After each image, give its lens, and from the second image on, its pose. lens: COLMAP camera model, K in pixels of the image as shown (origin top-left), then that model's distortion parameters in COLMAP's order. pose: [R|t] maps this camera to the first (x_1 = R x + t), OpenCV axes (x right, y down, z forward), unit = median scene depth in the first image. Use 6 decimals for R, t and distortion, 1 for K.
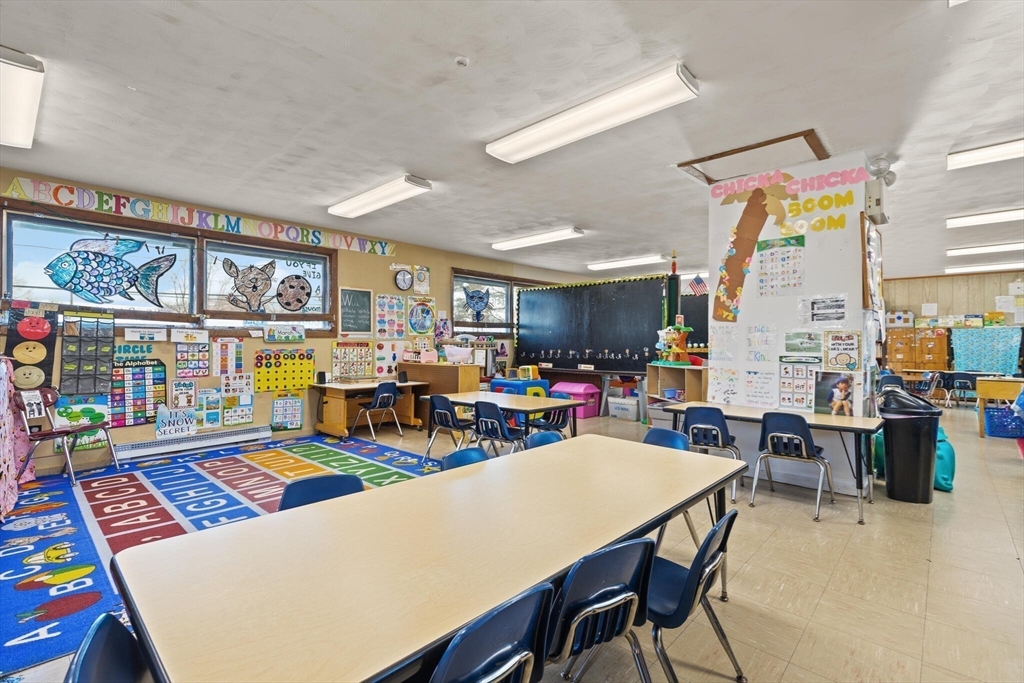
lens RADIAL K [[465.6, 0, 517.3], [0, 465.6, 335.7], [0, 0, 1]] dist [0.009039, 0.000079]
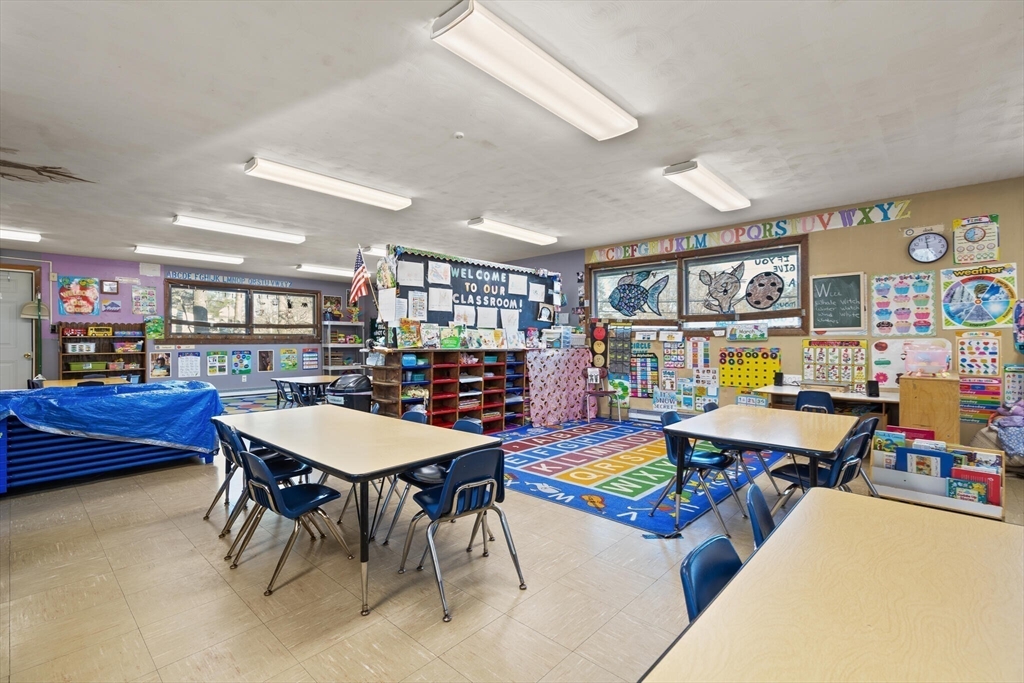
lens RADIAL K [[465.6, 0, 517.3], [0, 465.6, 335.7], [0, 0, 1]] dist [0.009039, 0.000079]
pose [[-0.001499, -0.011058, -0.999938, 0.544720], [0.018272, 0.999772, -0.011083, 0.005093], [0.999832, -0.018288, -0.001296, 0.513593]]
